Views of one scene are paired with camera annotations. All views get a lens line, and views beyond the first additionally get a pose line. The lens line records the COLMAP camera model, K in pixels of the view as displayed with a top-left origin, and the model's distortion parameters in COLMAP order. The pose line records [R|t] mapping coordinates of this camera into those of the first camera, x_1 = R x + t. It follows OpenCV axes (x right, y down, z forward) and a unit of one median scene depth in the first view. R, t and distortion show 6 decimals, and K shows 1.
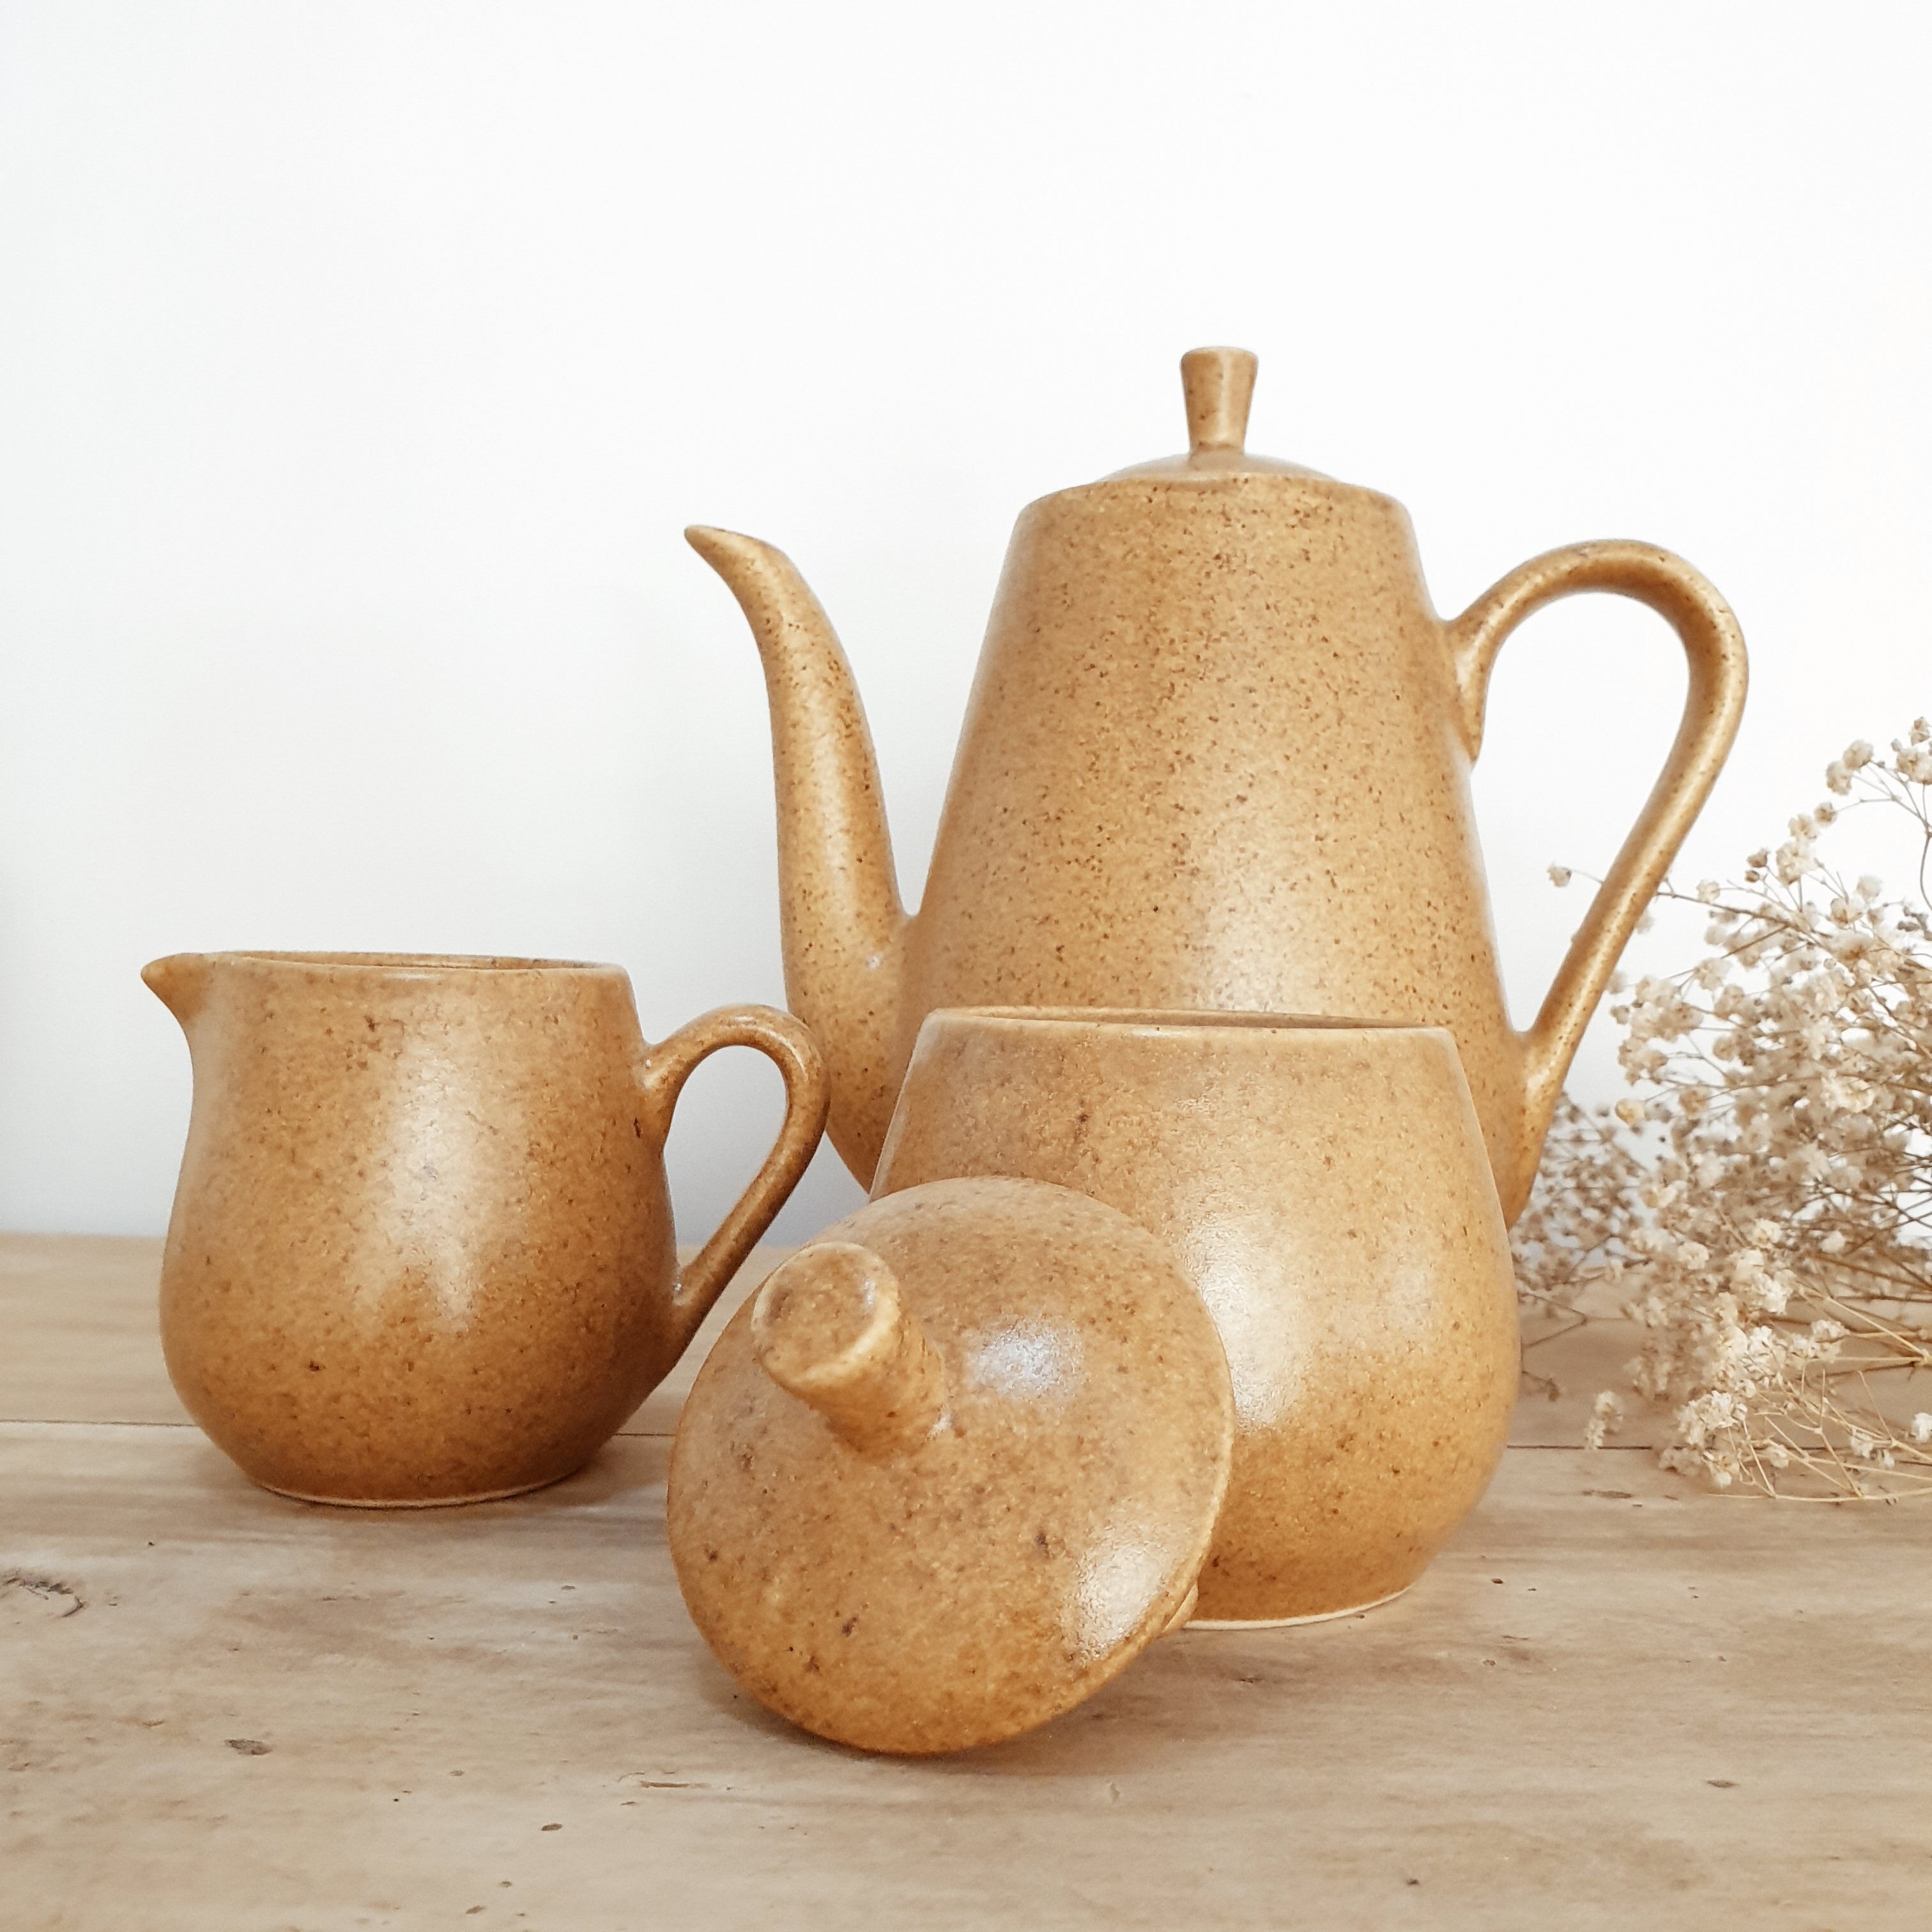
lens RADIAL K [[2174.6, 0, 966.0], [0, 2174.6, 966.0], [0, 0, 1]] dist [0.223660, -0.799559]
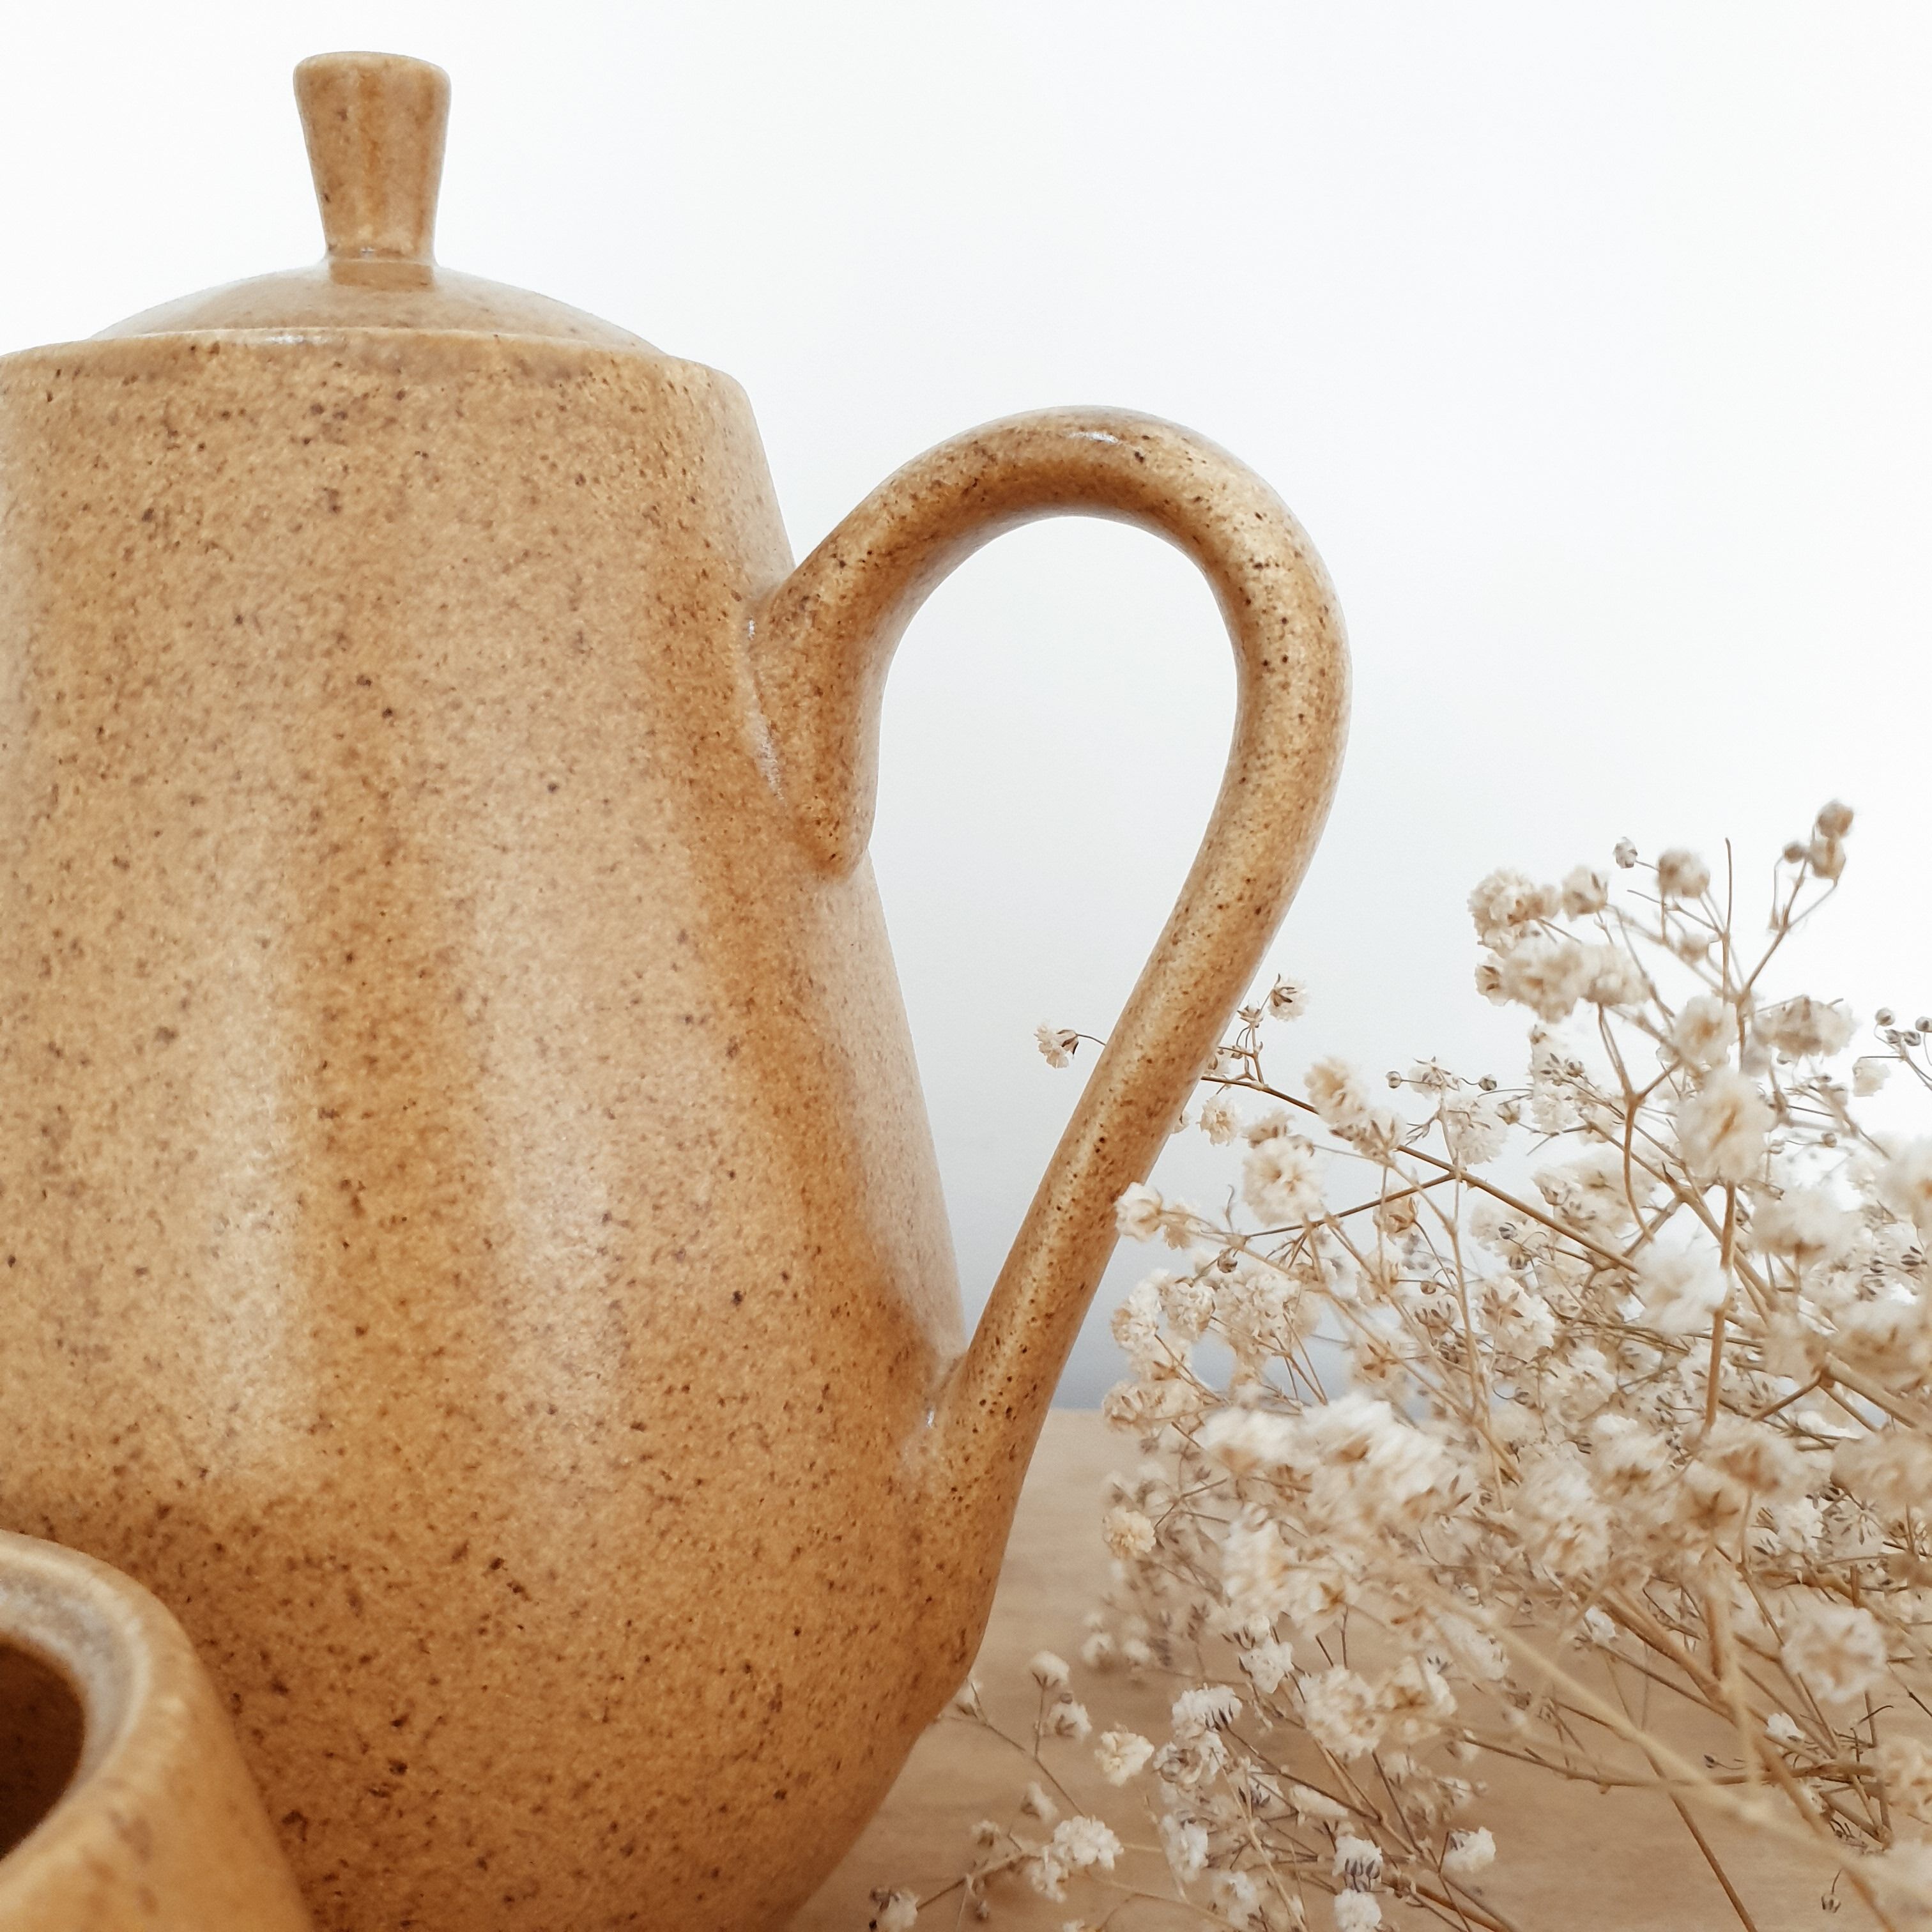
lens RADIAL K [[2104.9, 0, 966.0], [0, 2104.9, 966.0], [0, 0, 1]] dist [-0.018028, -0.040176]
pose [[0.990672, -0.012551, -0.135685, 0.360603], [0.031418, 0.989959, 0.137817, -0.148554], [0.132593, -0.140795, 0.981120, 0.566411]]
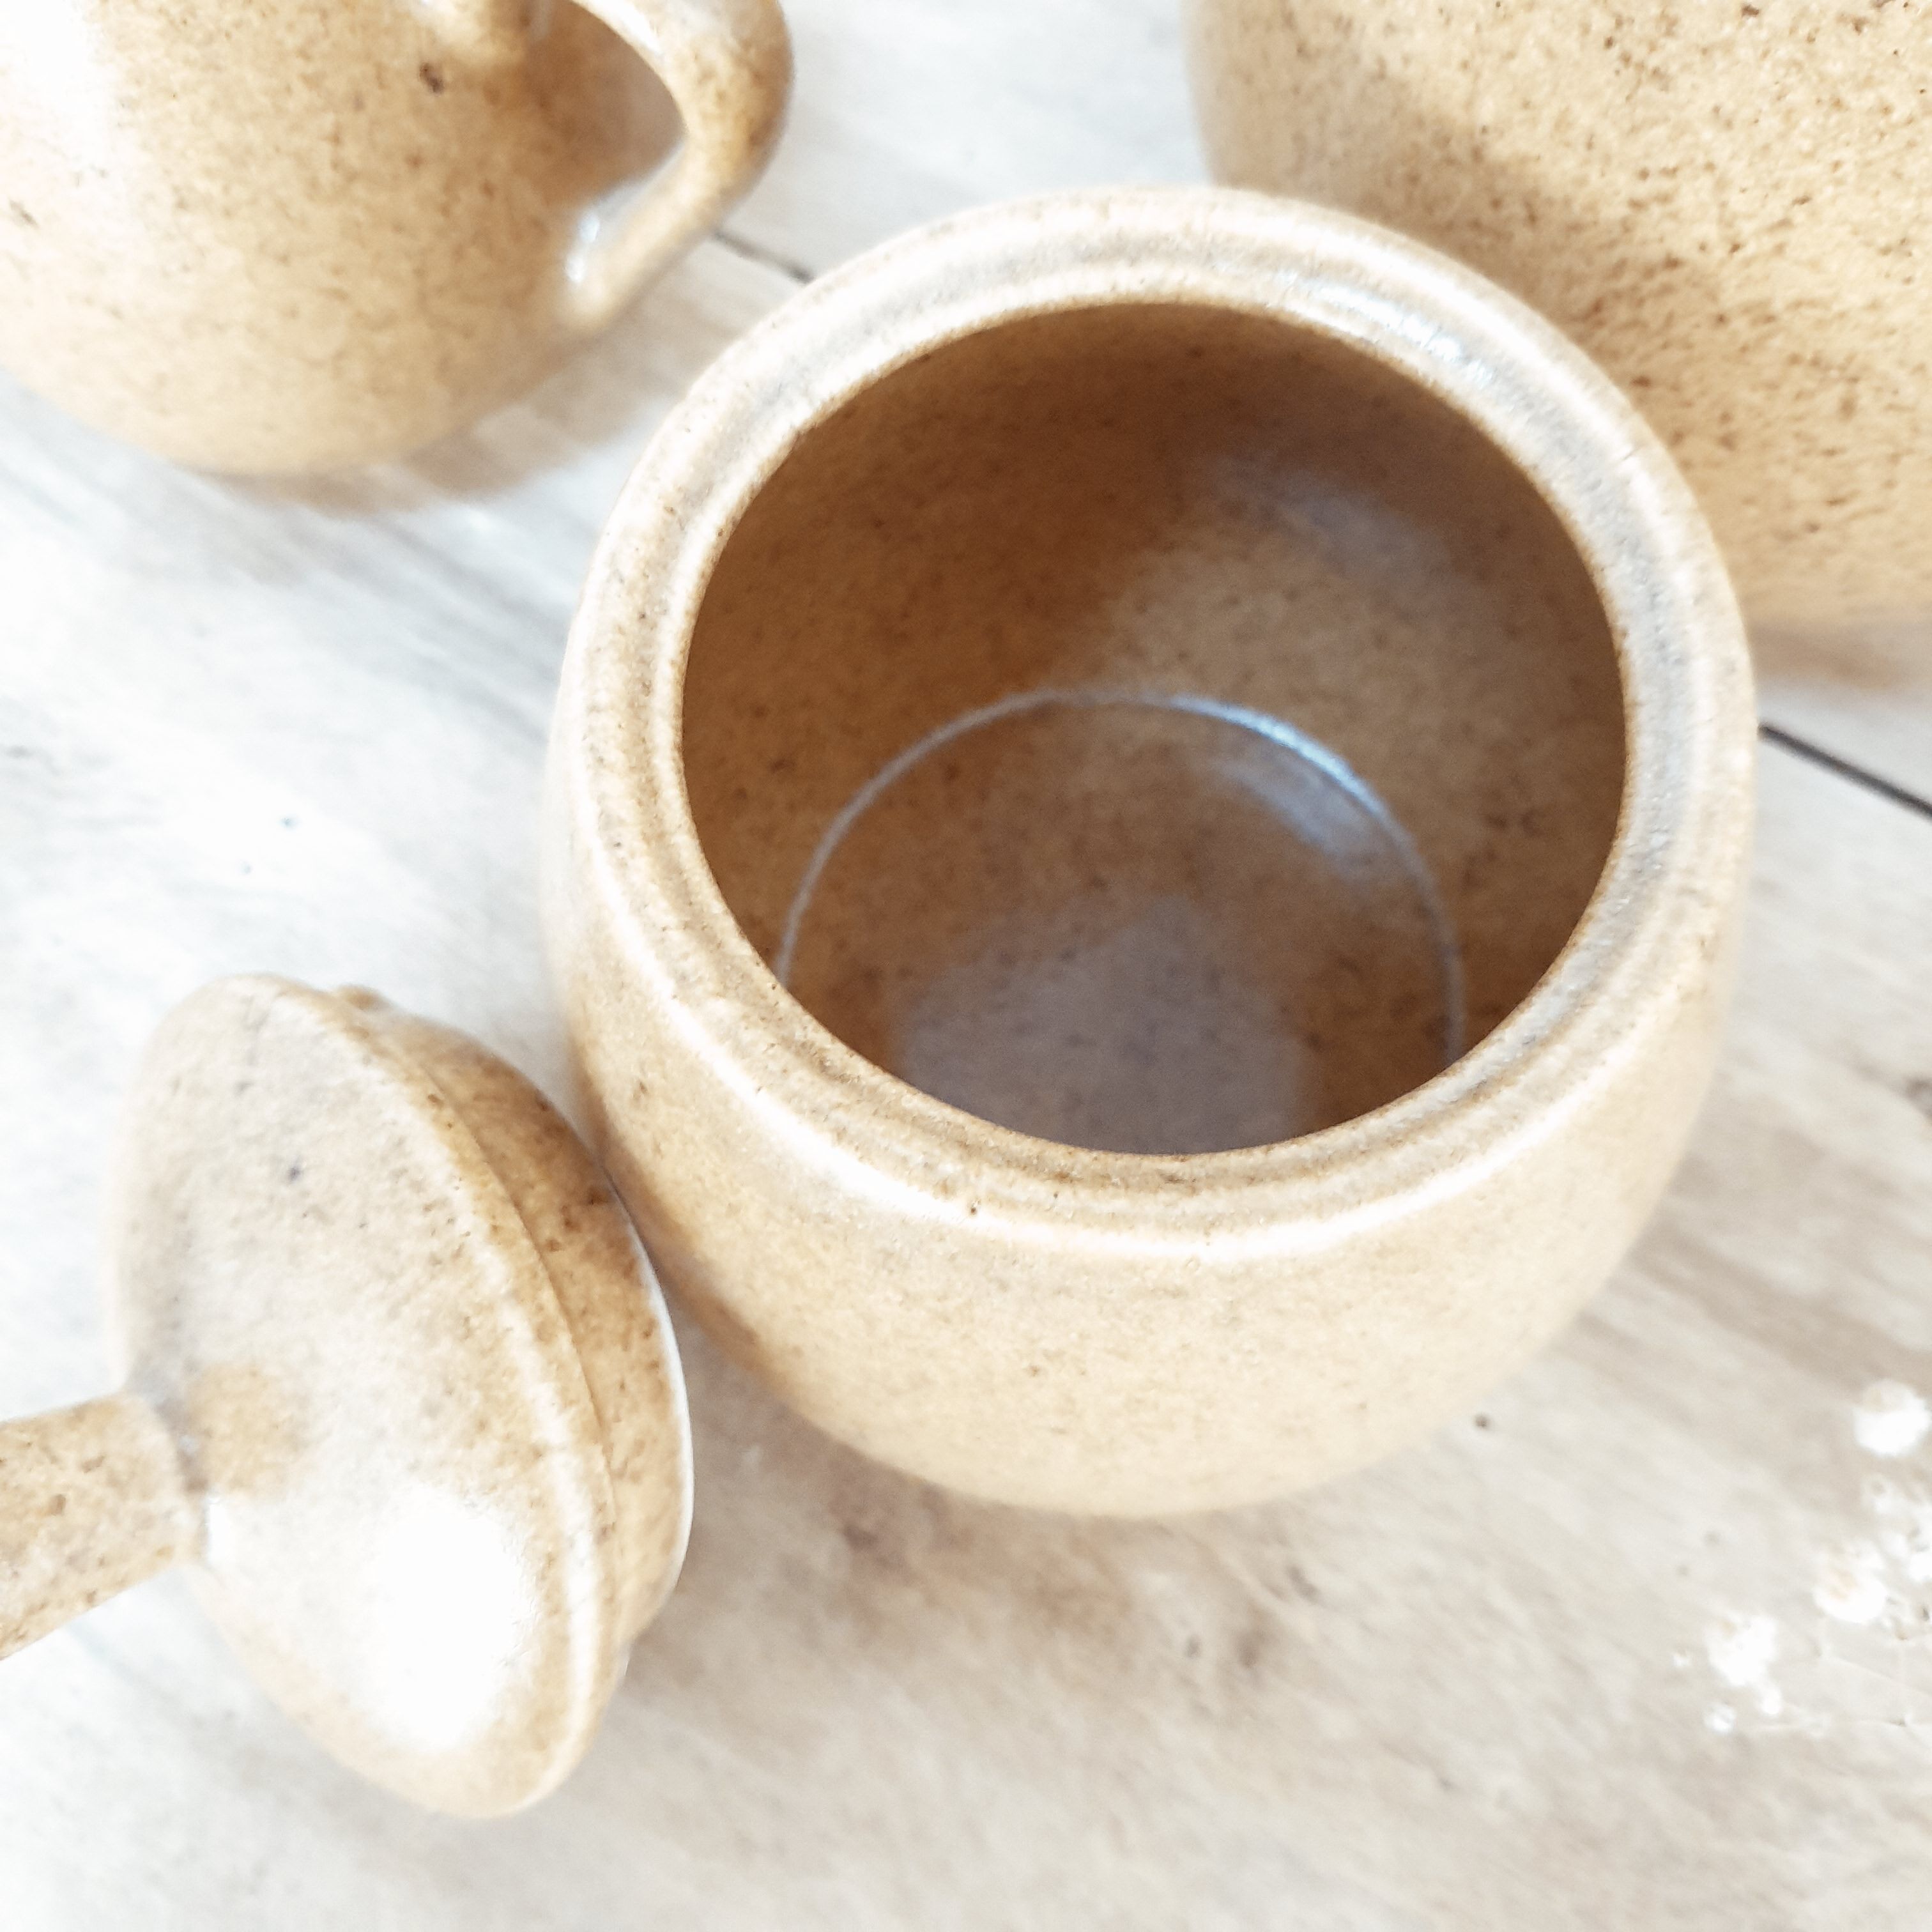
lens RADIAL K [[2104.9, 0, 966.0], [0, 2104.9, 966.0], [0, 0, 1]] dist [-0.018028, -0.040176]
pose [[0.855317, 0.472737, -0.212021, 0.156023], [0.038926, 0.349433, 0.936153, -0.295095], [0.516641, -0.808960, 0.280474, 0.692752]]
